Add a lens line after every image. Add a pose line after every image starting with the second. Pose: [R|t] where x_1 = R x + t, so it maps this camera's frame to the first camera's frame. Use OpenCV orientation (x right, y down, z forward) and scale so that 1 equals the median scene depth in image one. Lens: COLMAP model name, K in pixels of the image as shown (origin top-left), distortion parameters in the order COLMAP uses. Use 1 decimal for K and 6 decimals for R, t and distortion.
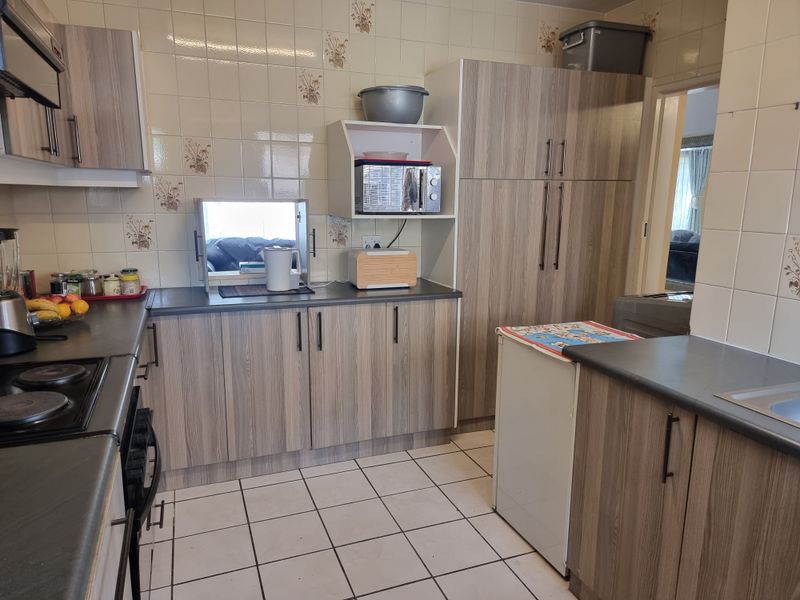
lens RADIAL K [[557.5, 0, 403.5], [0, 557.5, 306.9], [0, 0, 1]] dist [0.105011, -0.103009]
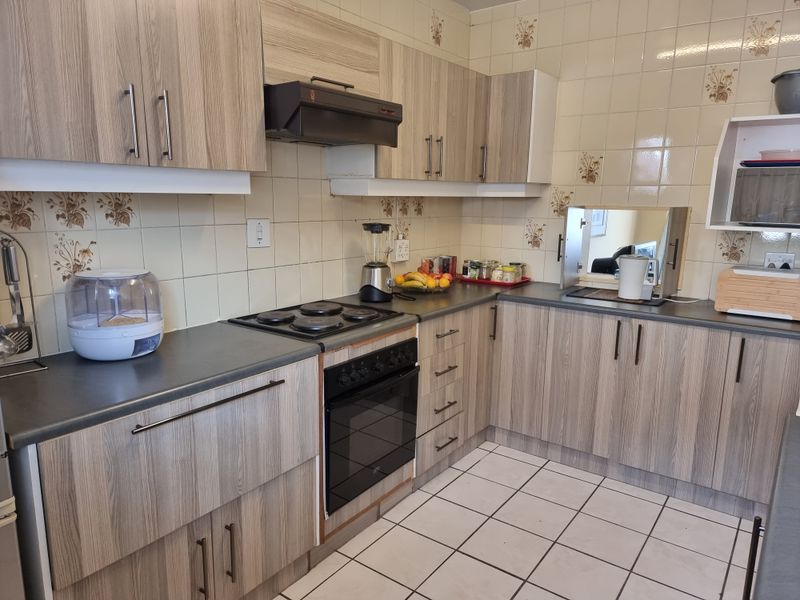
lens RADIAL K [[557.5, 0, 403.5], [0, 557.5, 306.9], [0, 0, 1]] dist [0.105011, -0.103009]
pose [[0.550216, 0.164888, -0.818580, 0.405352], [-0.173546, 0.981485, 0.081052, -0.028359], [0.816789, 0.097465, 0.568645, 0.111652]]
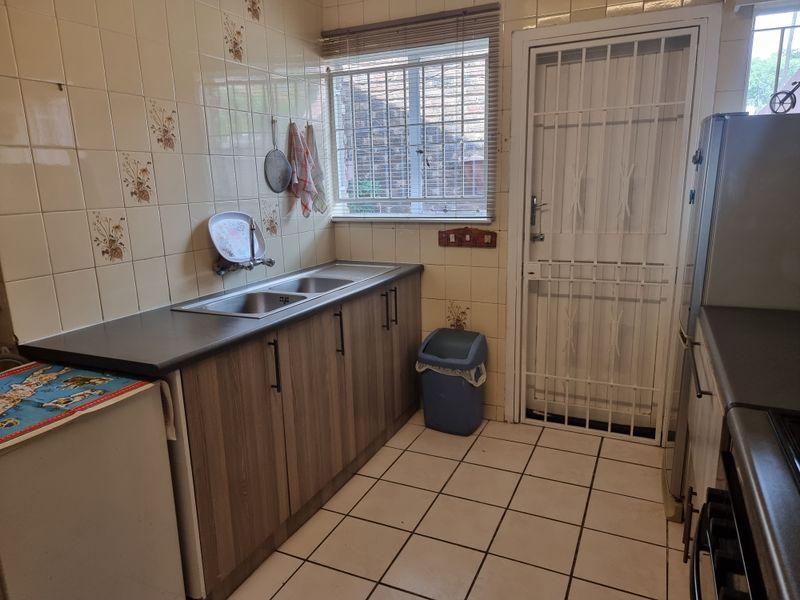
lens RADIAL K [[557.5, 0, 403.5], [0, 557.5, 306.9], [0, 0, 1]] dist [0.105011, -0.103009]
pose [[-0.698484, -0.158513, 0.697849, -0.337744], [0.154694, 0.918659, 0.363504, -0.163272], [-0.698706, 0.361855, -0.617148, 0.833336]]
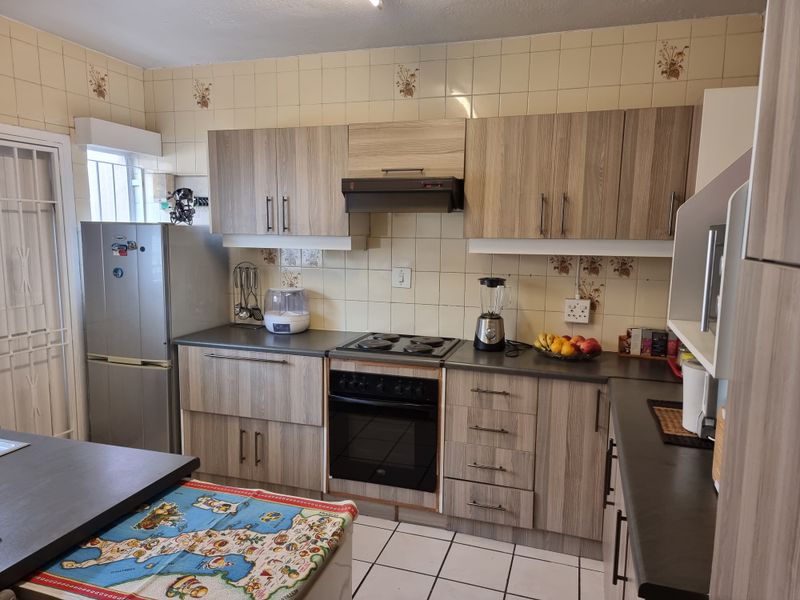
lens RADIAL K [[557.5, 0, 403.5], [0, 557.5, 306.9], [0, 0, 1]] dist [0.105011, -0.103009]
pose [[-0.626557, 0.088655, -0.774317, 0.485825], [-0.170668, 0.953789, 0.247303, -0.265704], [0.760460, 0.287101, -0.582472, 1.120514]]
